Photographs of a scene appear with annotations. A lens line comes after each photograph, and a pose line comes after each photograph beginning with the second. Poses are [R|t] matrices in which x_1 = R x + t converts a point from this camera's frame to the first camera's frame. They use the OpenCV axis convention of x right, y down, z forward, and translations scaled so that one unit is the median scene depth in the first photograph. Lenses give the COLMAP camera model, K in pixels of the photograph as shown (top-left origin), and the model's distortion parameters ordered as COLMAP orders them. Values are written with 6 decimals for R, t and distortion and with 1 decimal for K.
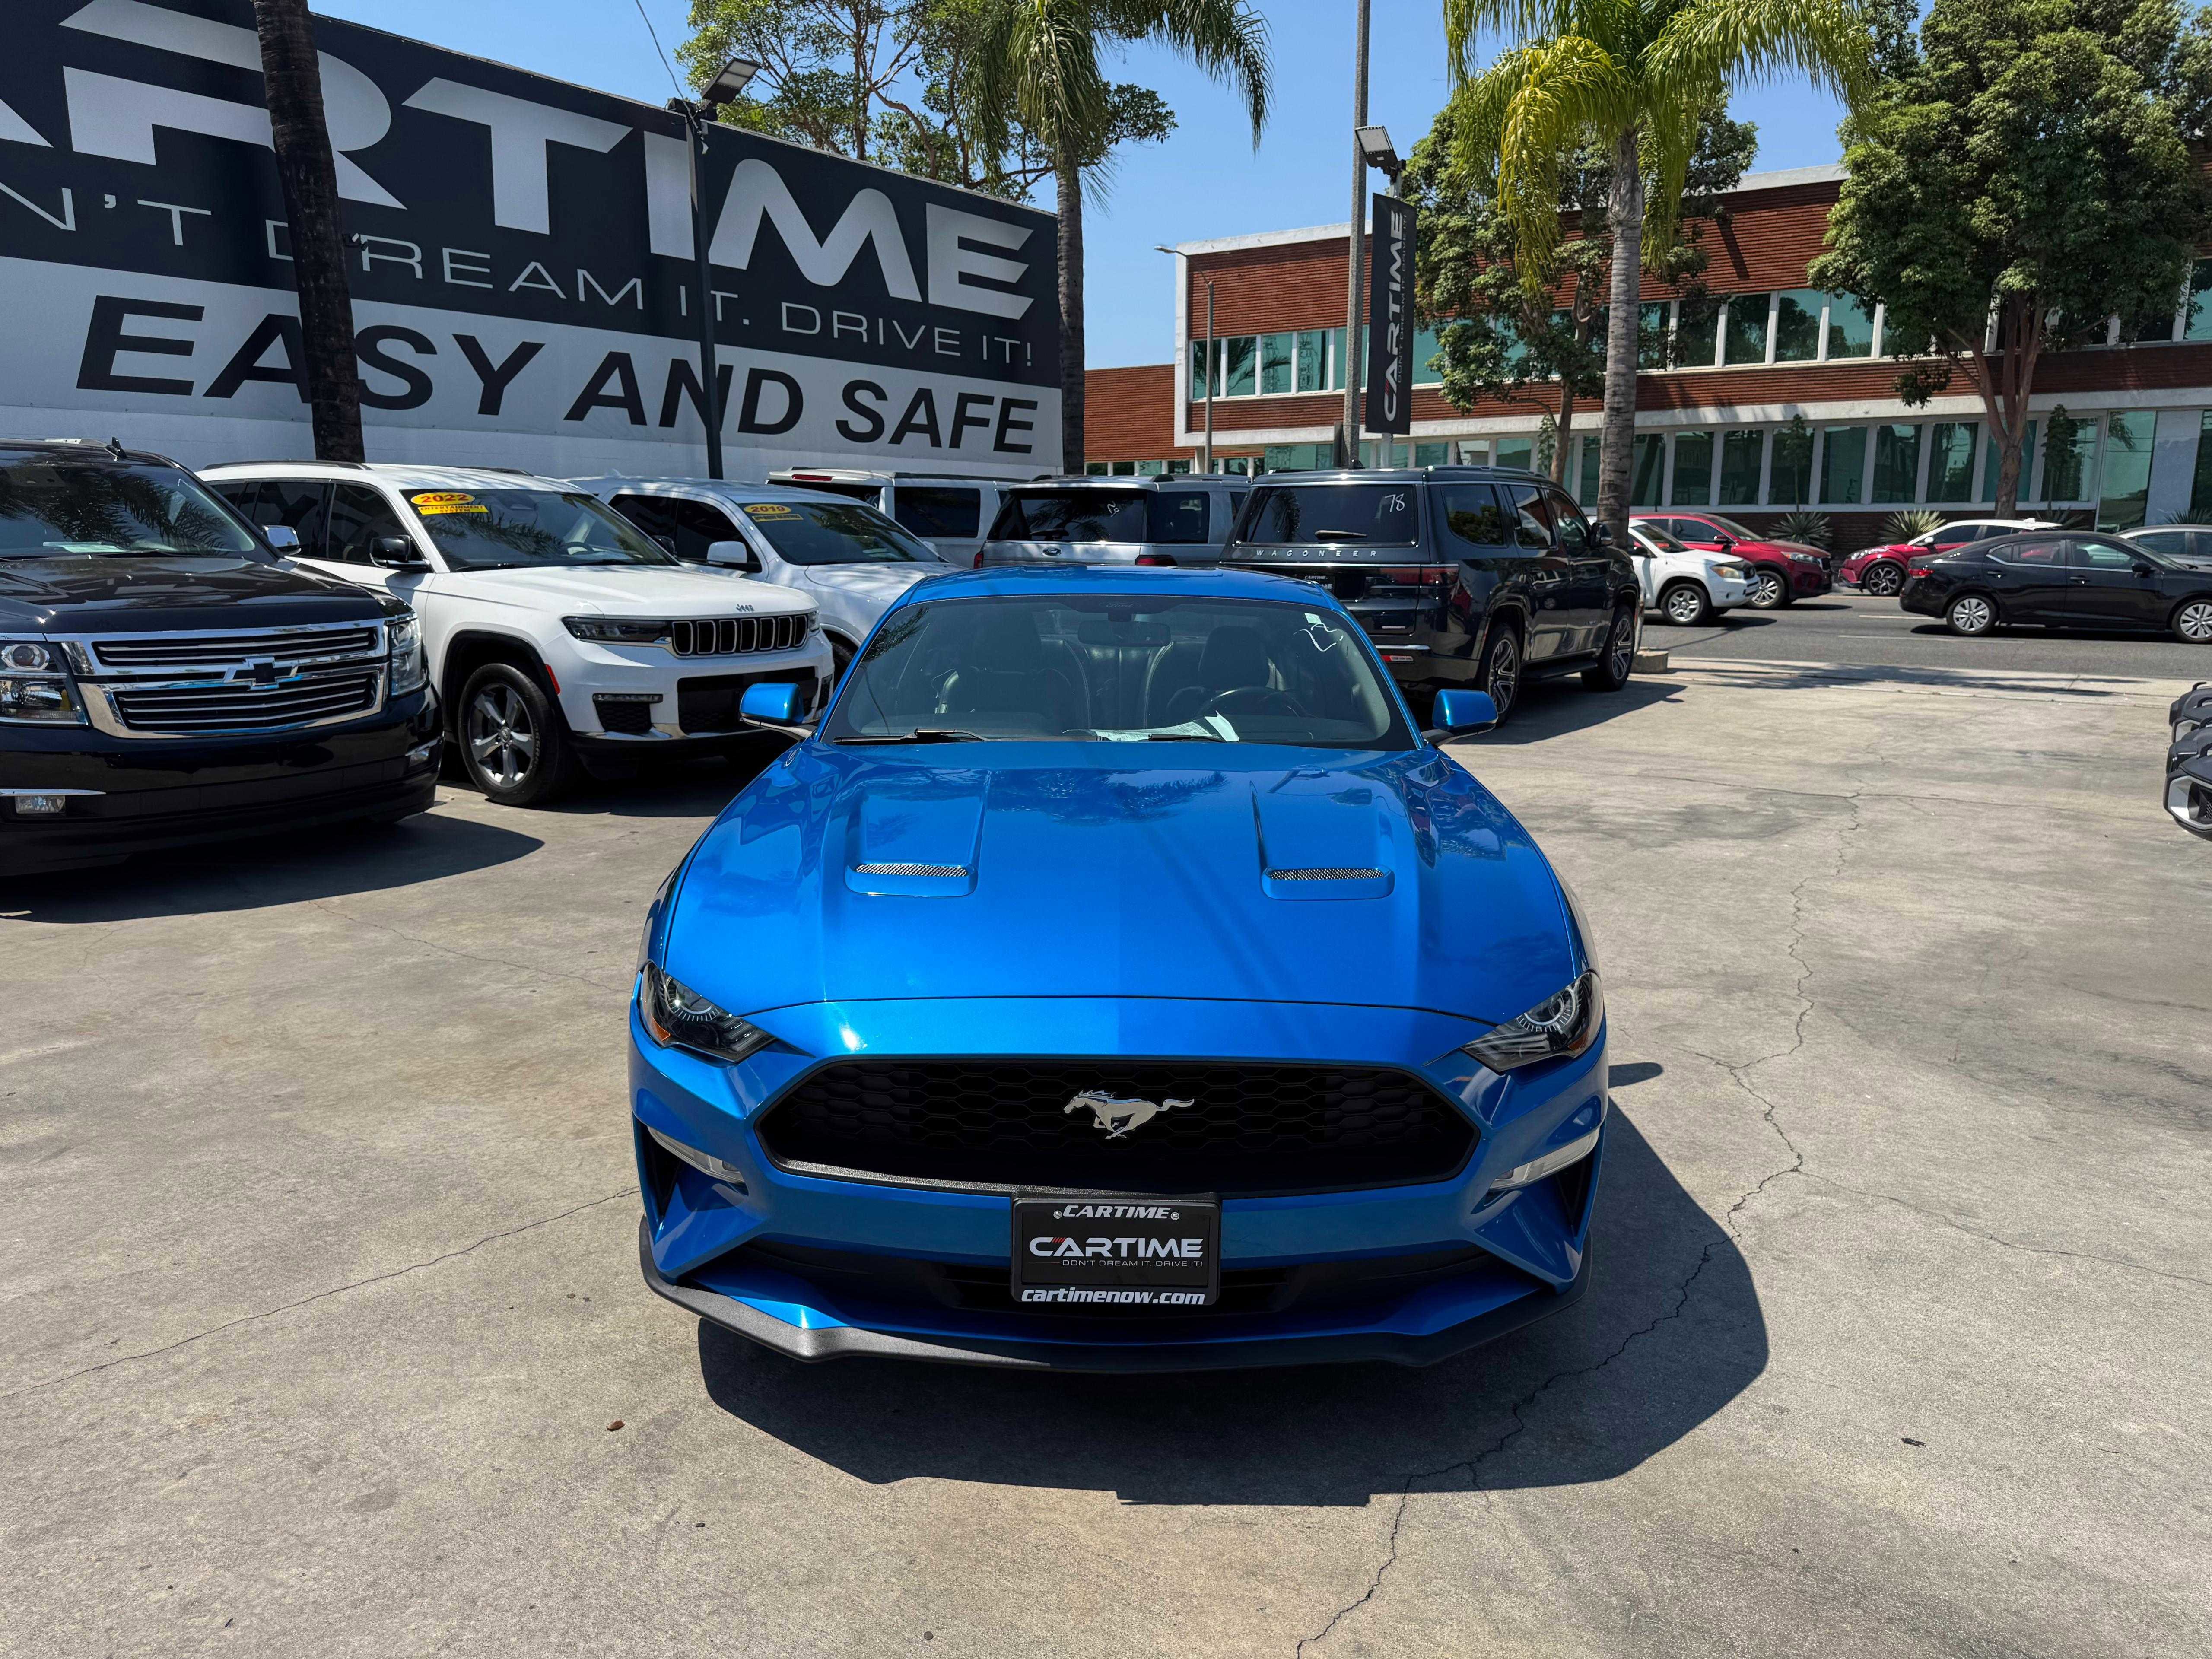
lens RADIAL K [[1574.4, 0, 1109.0], [0, 1574.4, 832.6], [0, 0, 1]] dist [0.038298, -0.054769]
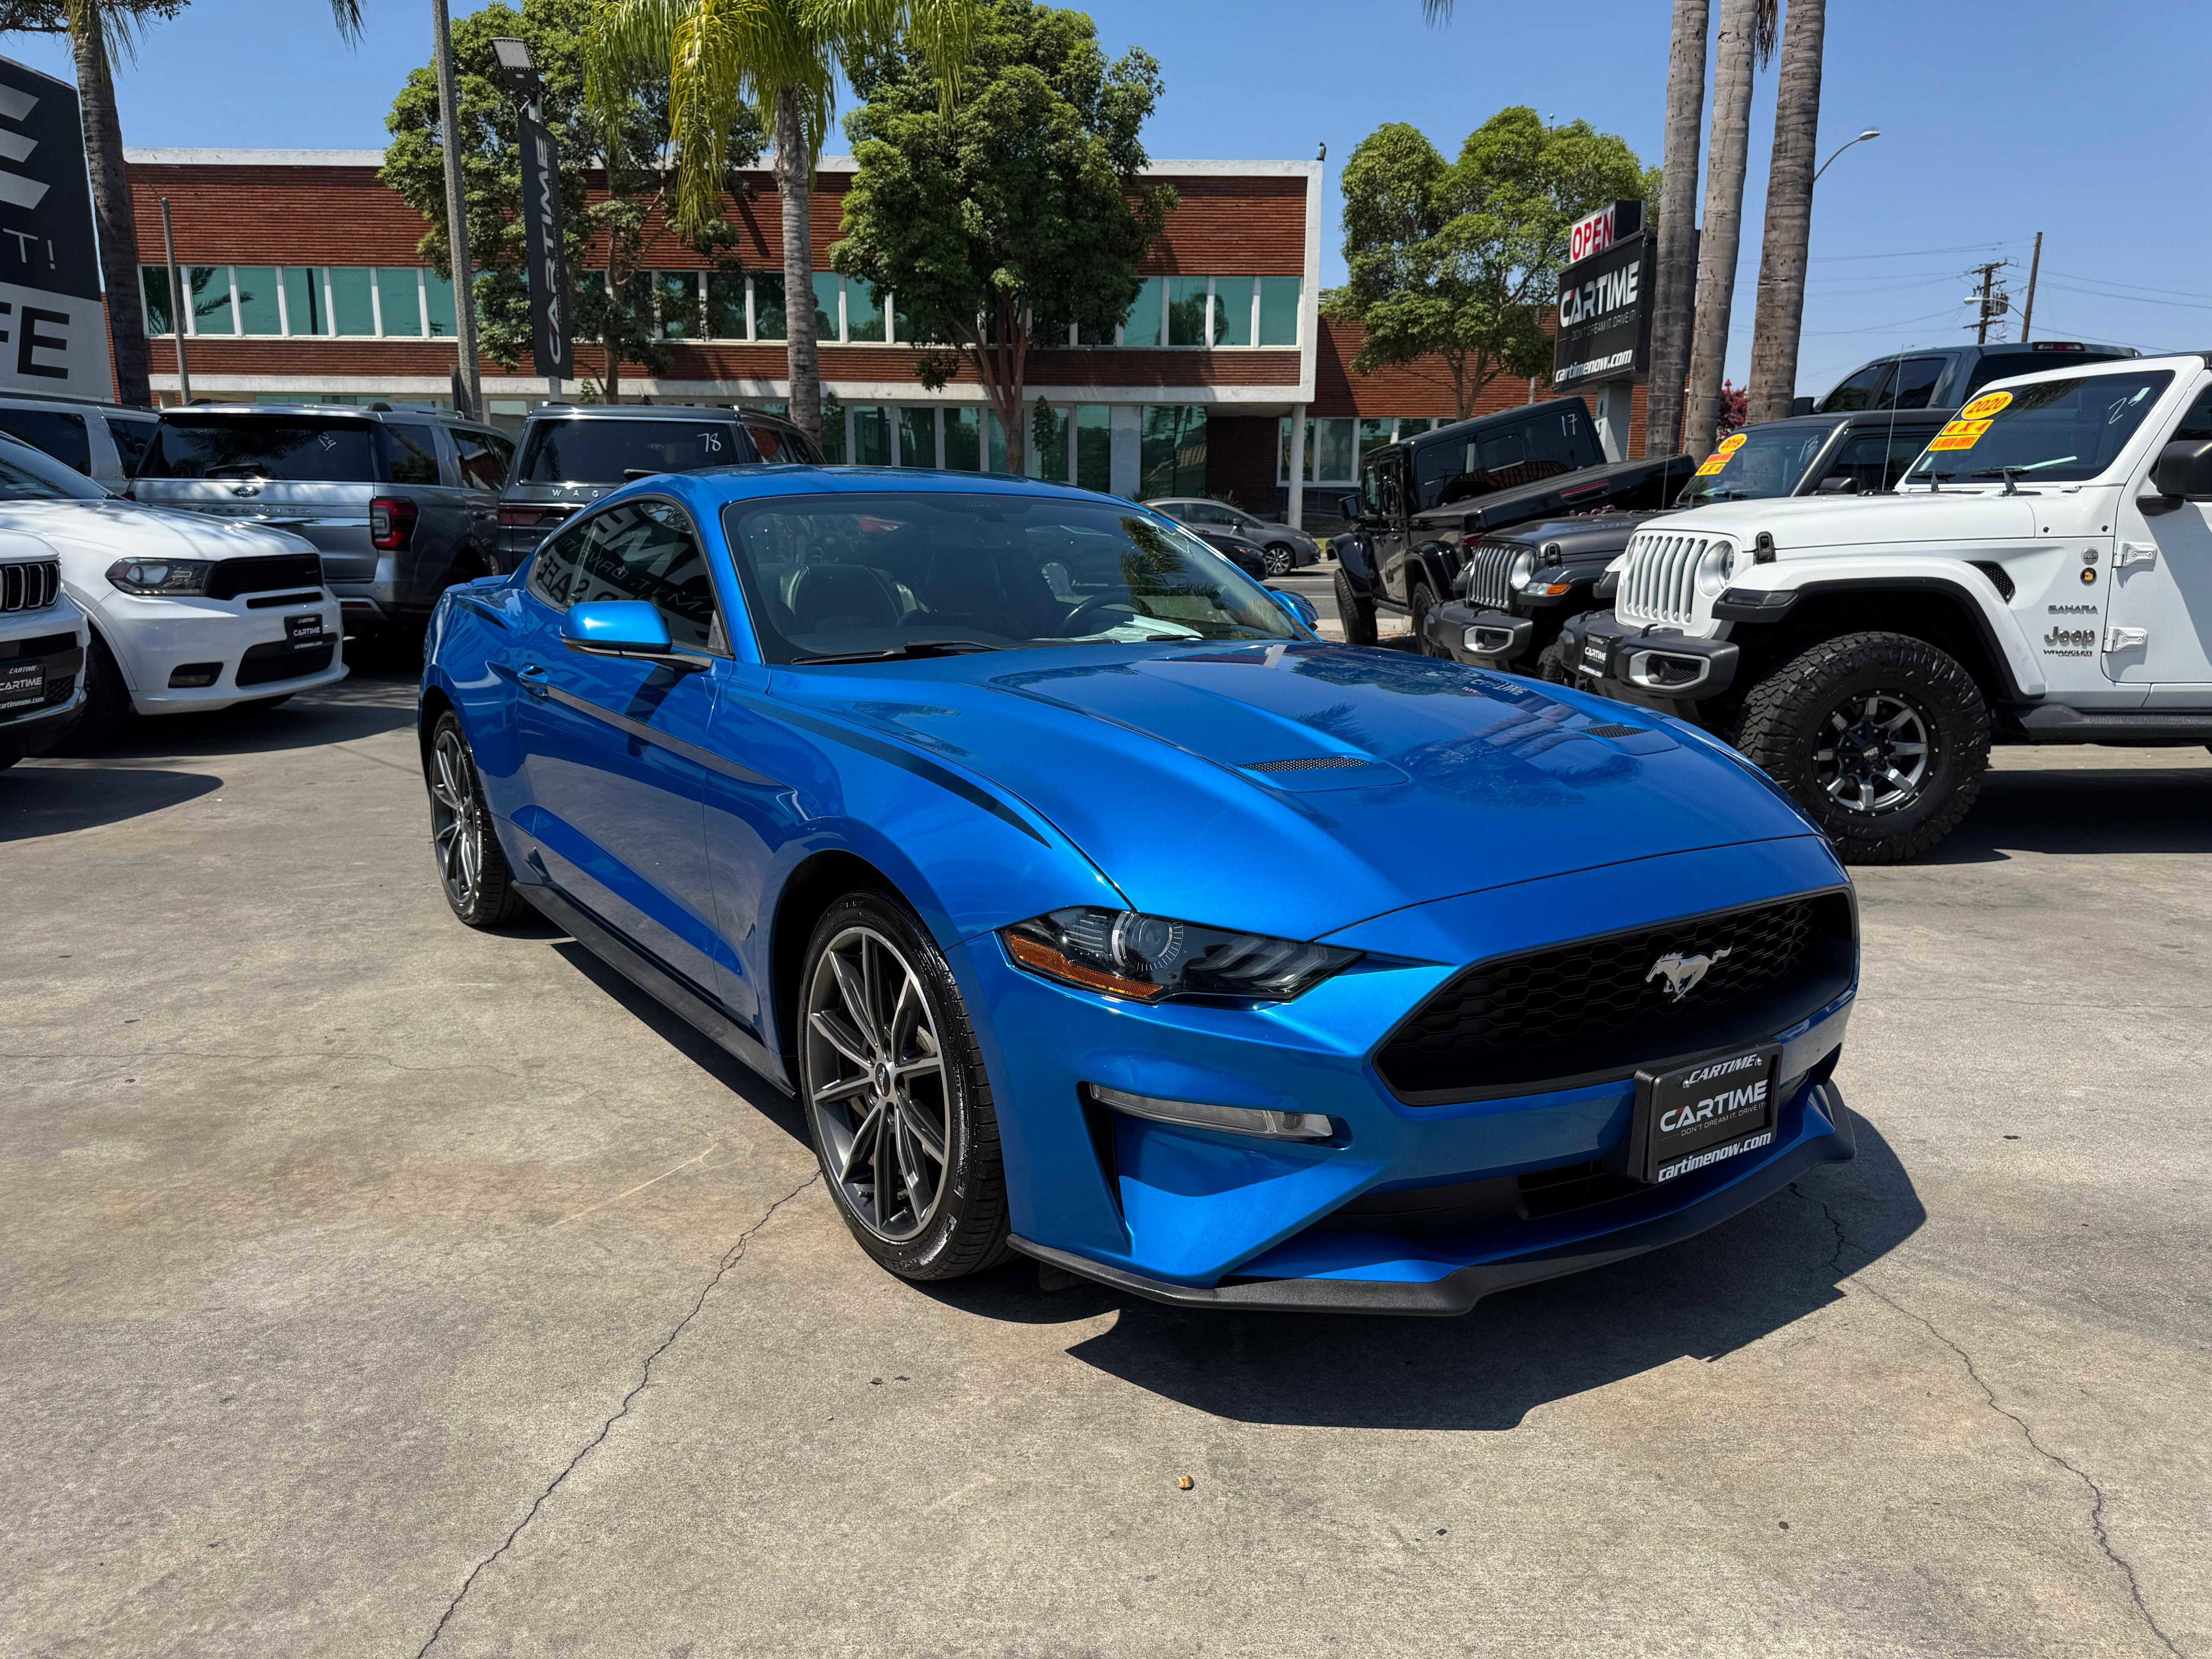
lens RADIAL K [[1601.3, 0, 1106.0], [0, 1601.3, 829.5], [0, 0, 1]] dist [0.003926, -0.011222]
pose [[0.818281, -0.101959, 0.565704, -0.159090], [0.096164, 0.994555, 0.040154, 0.003142], [-0.566718, 0.021543, 0.823630, 0.074159]]
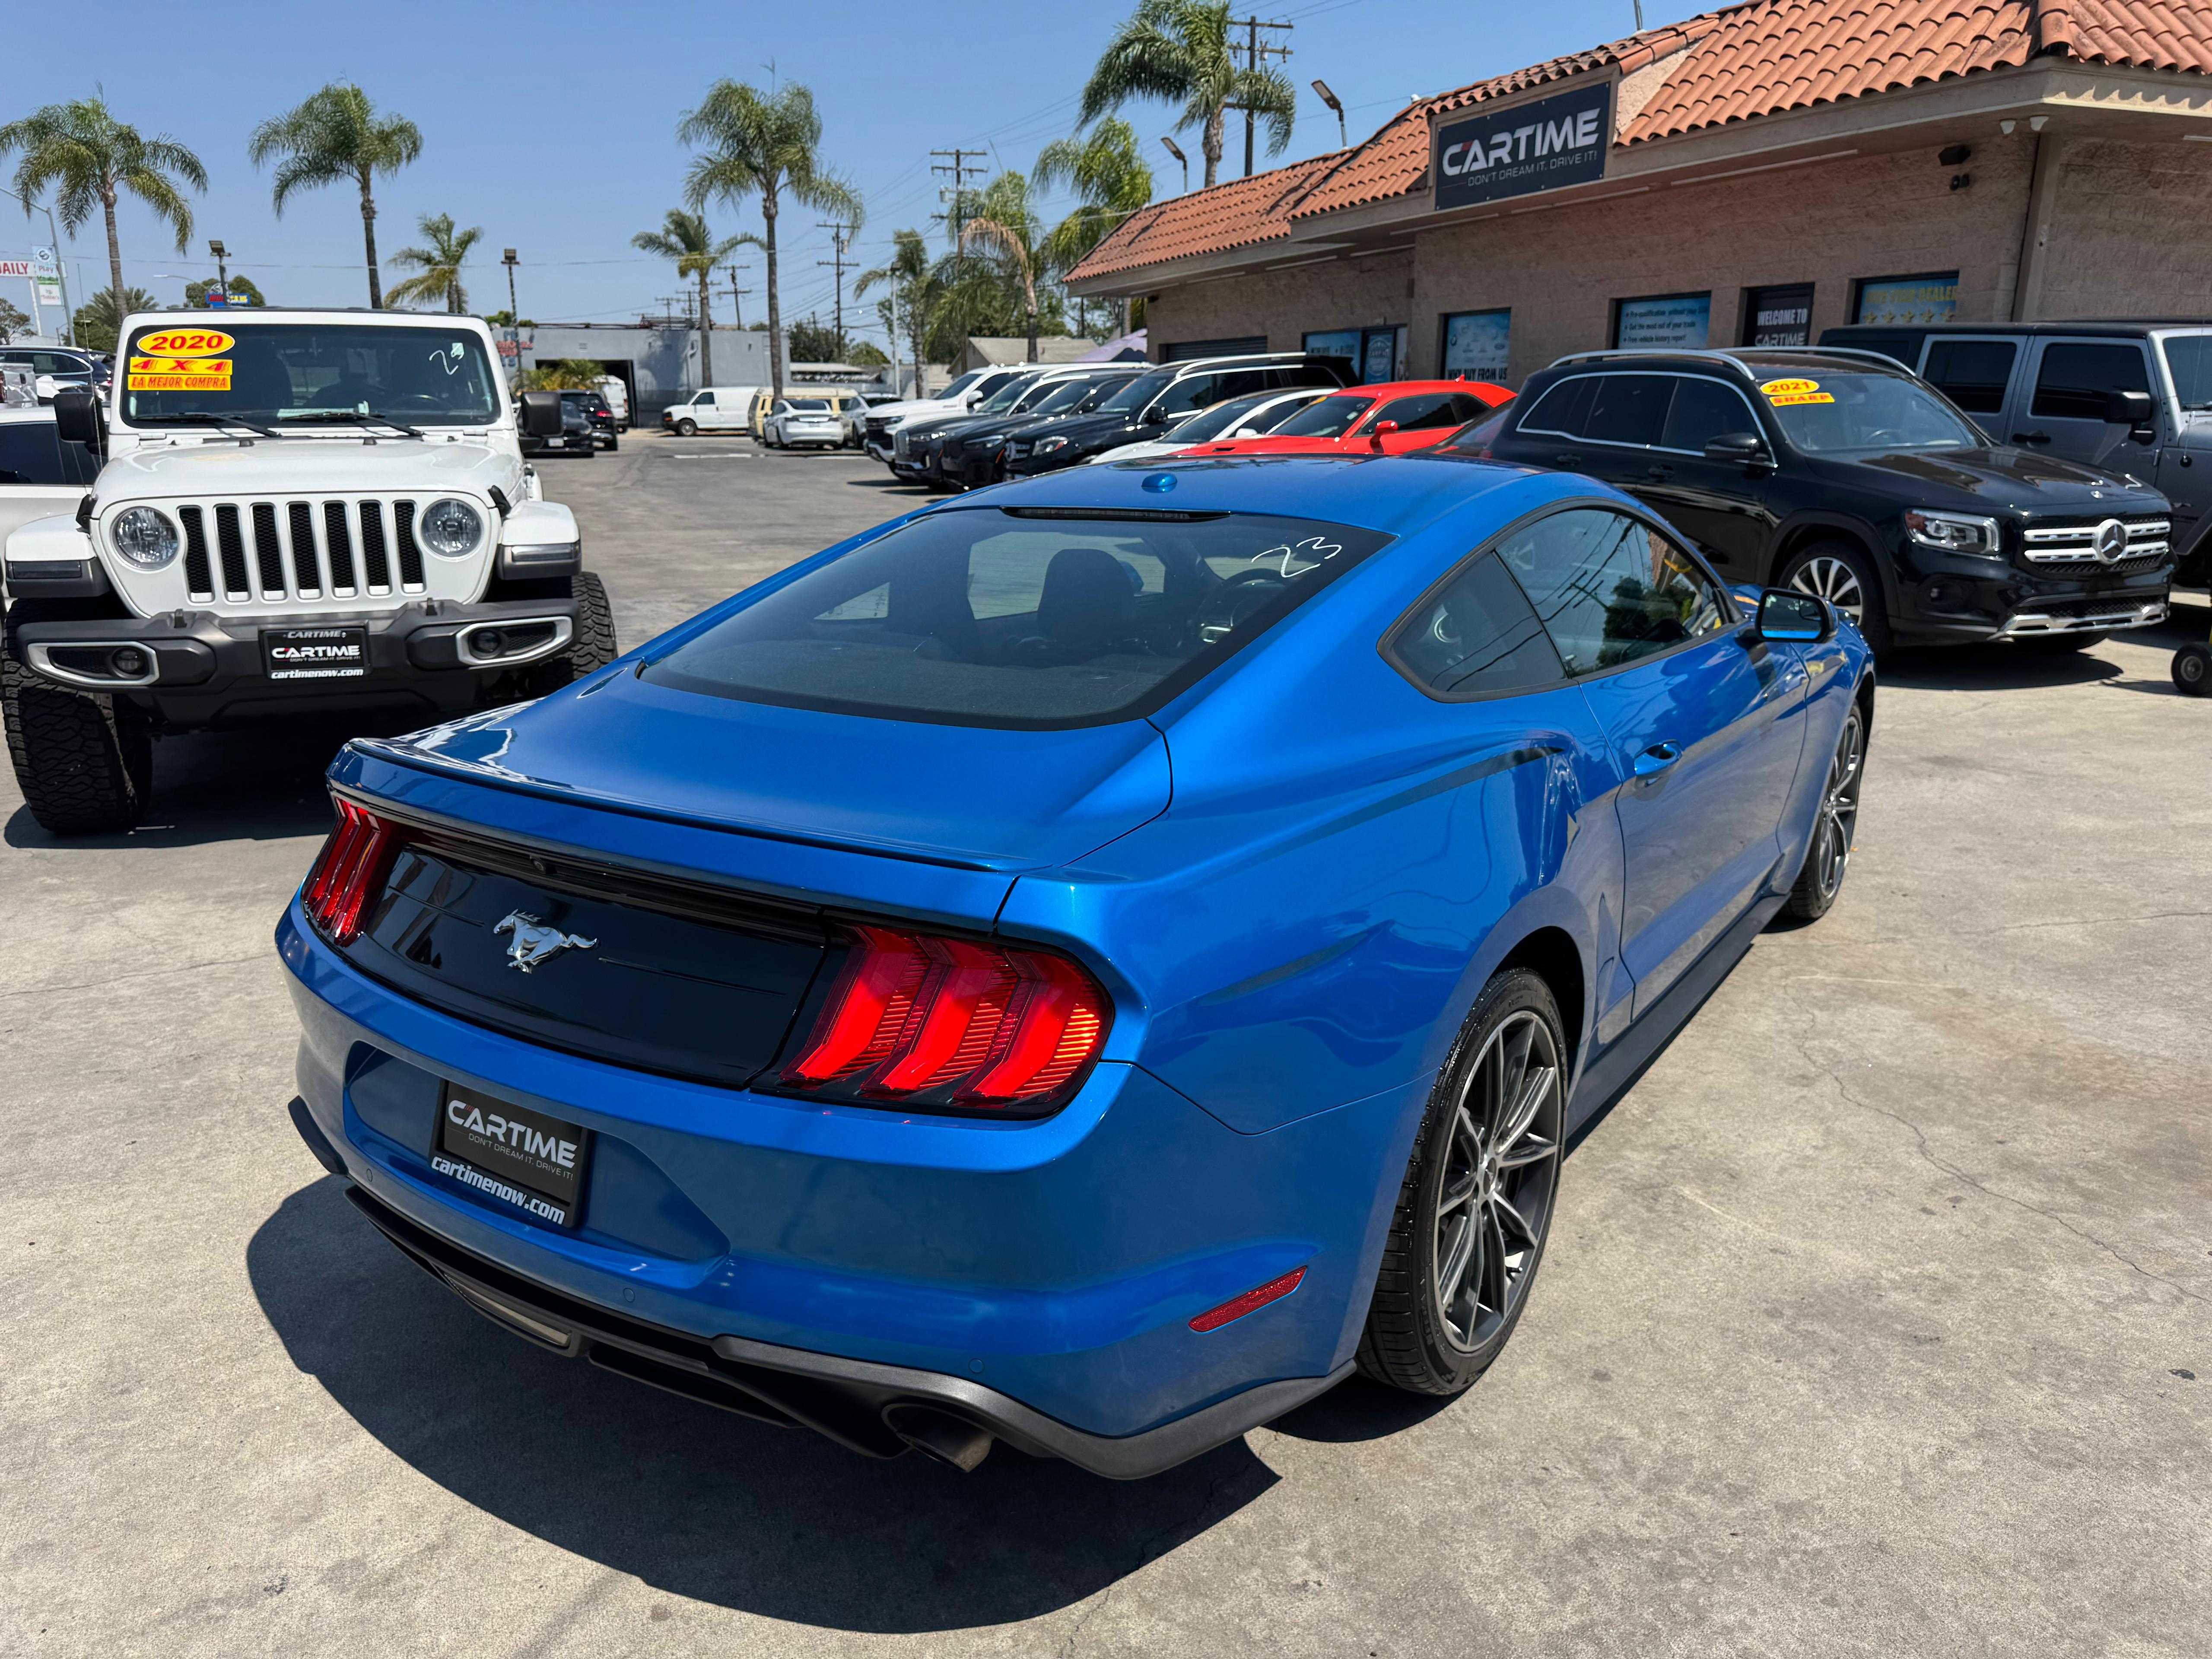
lens RADIAL K [[1603.4, 0, 1098.4], [0, 1603.4, 830.2], [0, 0, 1]] dist [0.001337, -0.008262]
pose [[-0.827335, -0.136326, 0.544915, -0.129757], [0.115514, 0.908075, 0.402563, -0.119750], [-0.549704, 0.395999, -0.735534, 0.625020]]
